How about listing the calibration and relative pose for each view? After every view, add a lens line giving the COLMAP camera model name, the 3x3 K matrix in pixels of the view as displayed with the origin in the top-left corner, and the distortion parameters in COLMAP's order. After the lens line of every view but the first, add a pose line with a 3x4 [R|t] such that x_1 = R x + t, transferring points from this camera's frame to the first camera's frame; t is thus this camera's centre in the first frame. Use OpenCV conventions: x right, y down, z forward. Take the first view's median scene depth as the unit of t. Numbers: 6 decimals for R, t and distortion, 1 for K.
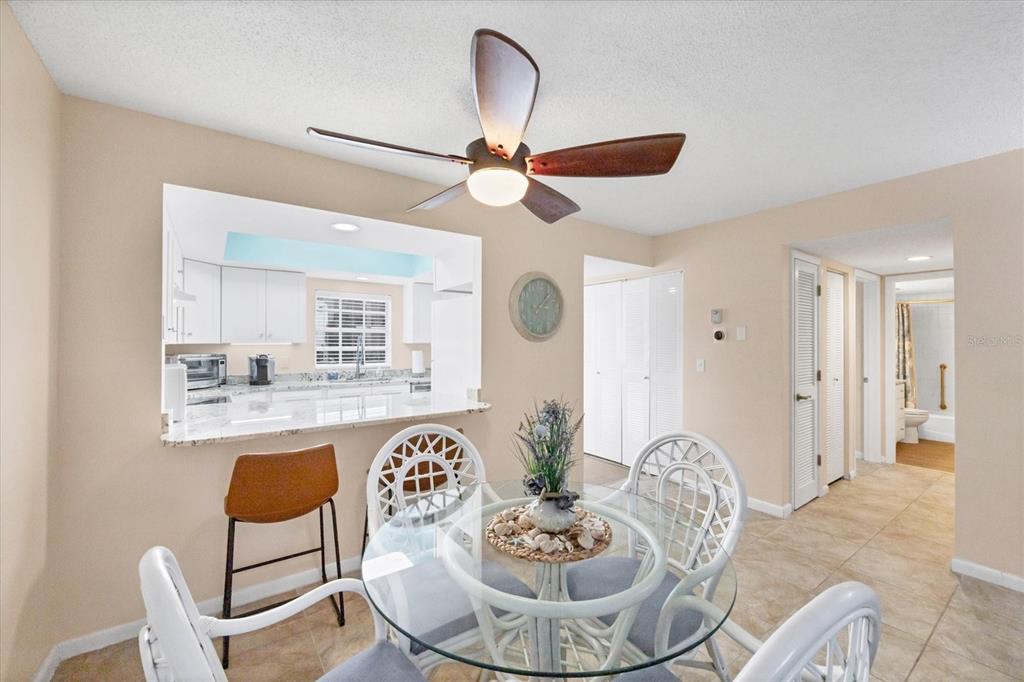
lens RADIAL K [[426.6, 0, 501.7], [0, 426.6, 339.1], [0, 0, 1]] dist [-0.006755, 0.000012]
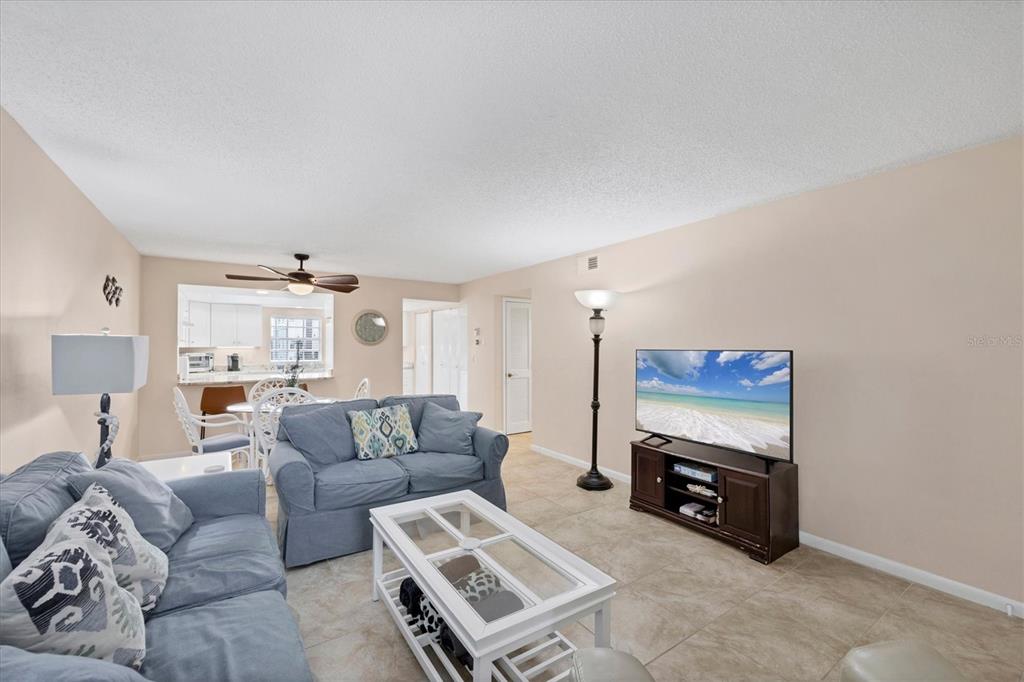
lens RADIAL K [[426.6, 0, 500.7], [0, 426.6, 336.8], [0, 0, 1]] dist [-0.006755, 0.000012]
pose [[0.999652, -0.002669, -0.026258, 0.569241], [0.002206, 0.999842, -0.017612, 0.001657], [0.026301, 0.017548, 0.999500, -0.707700]]
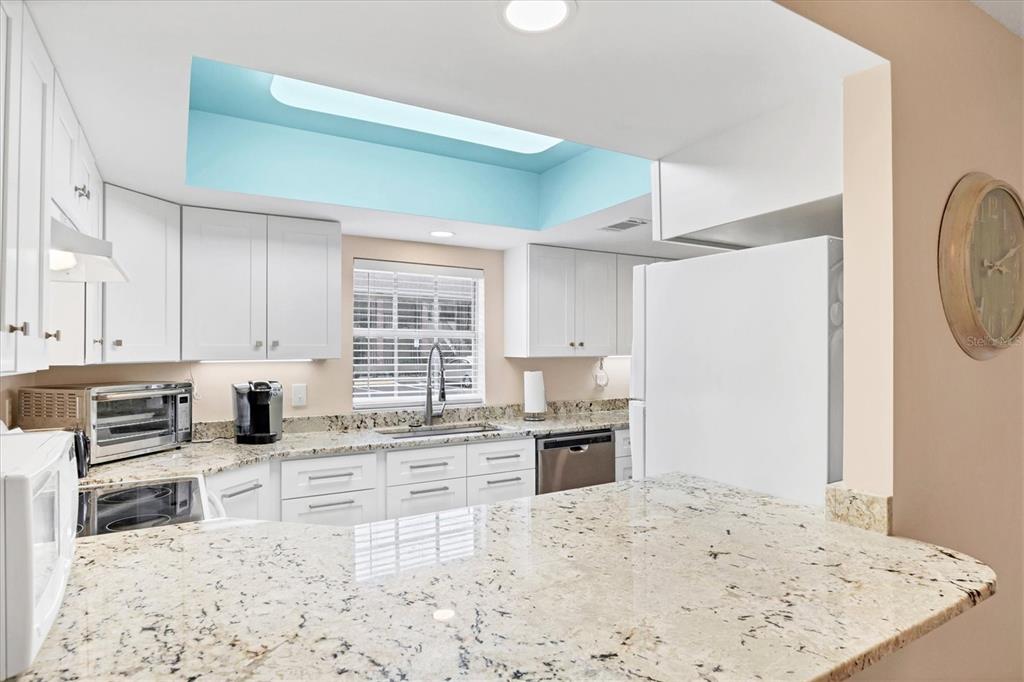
lens RADIAL K [[560.1, 0, 492.7], [0, 560.1, 341.8], [0, 0, 1]] dist [-0.005459, -0.000773]
pose [[0.996236, -0.006805, -0.086412, -0.238696], [0.005990, 0.999935, -0.009690, -0.003718], [0.086473, 0.009136, 0.996212, 0.376419]]
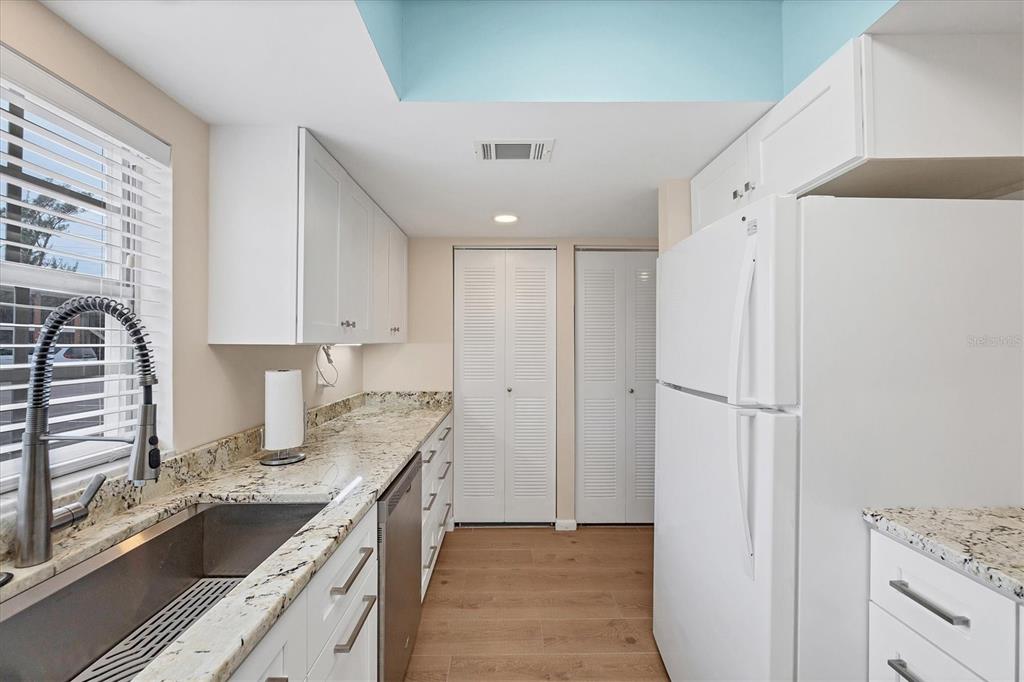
lens RADIAL K [[426.6, 0, 513.7], [0, 426.6, 338.8], [0, 0, 1]] dist [-0.006755, 0.000012]
pose [[0.549641, 0.011920, 0.835316, -0.448620], [-0.009654, 0.999922, -0.007917, 0.009870], [-0.835345, -0.003713, 0.549713, 0.915630]]
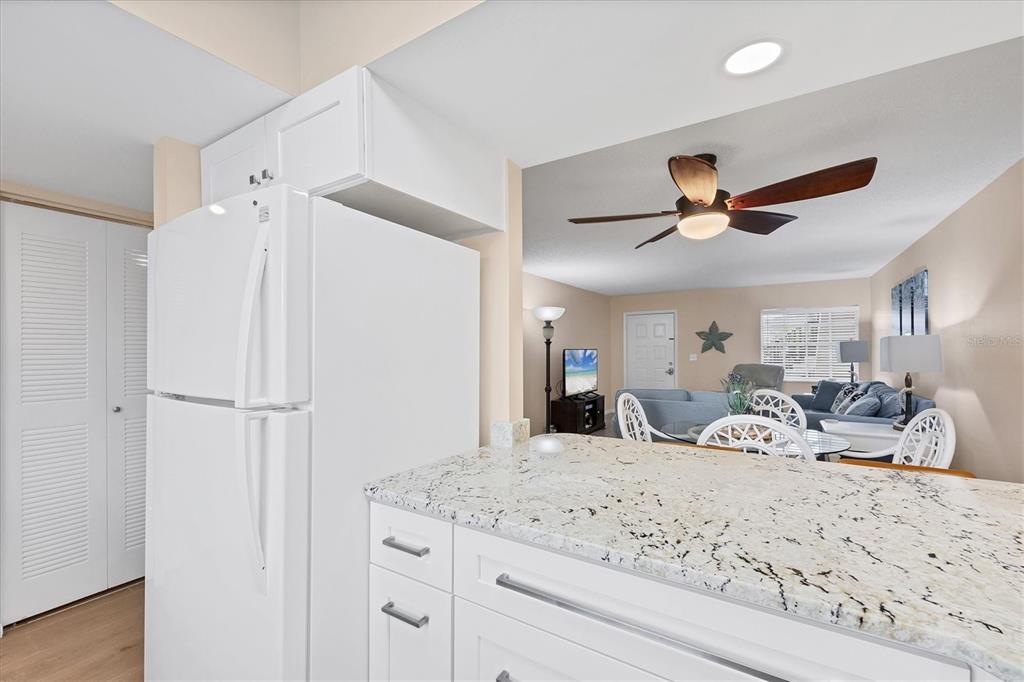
lens RADIAL K [[426.6, 0, 511.8], [0, 426.6, 349.1], [0, 0, 1]] dist [-0.006755, 0.000012]
pose [[-0.400473, 0.002104, 0.916306, -0.425548], [-0.000972, 0.999996, -0.002721, 0.015436], [-0.916308, -0.001981, -0.400470, 0.903745]]
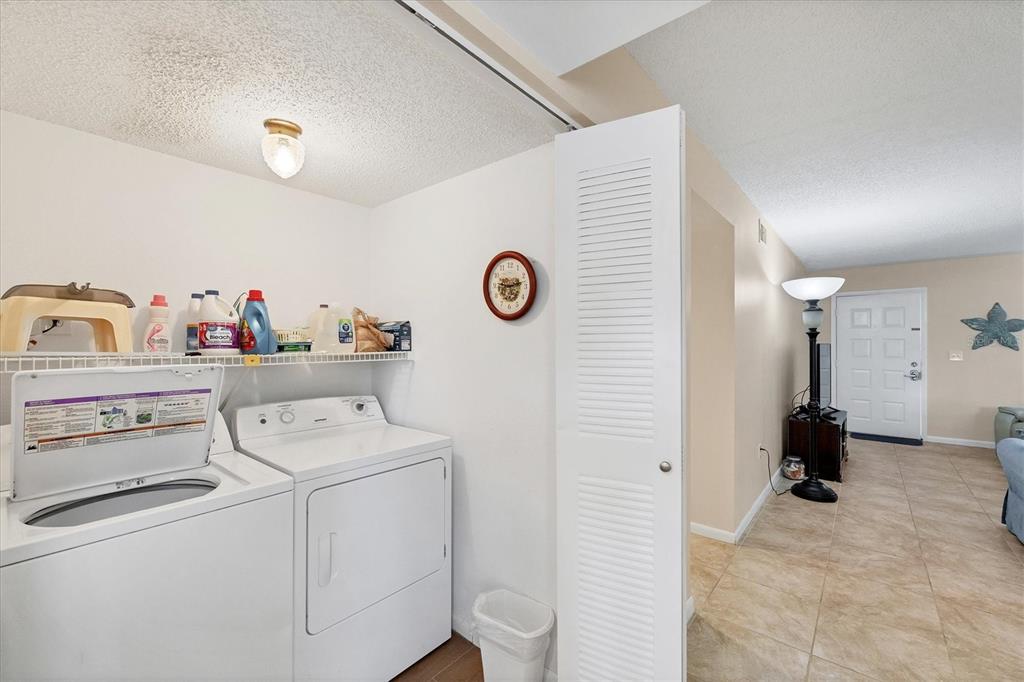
lens RADIAL K [[421.6, 0, 503.6], [0, 421.6, 342.0], [0, 0, 1]] dist [0.001194, -0.000008]
pose [[-0.266612, -0.001506, 0.963803, 0.097030], [-0.006804, 0.999977, -0.000320, 0.013589], [-0.963780, -0.006643, -0.266616, 1.099038]]
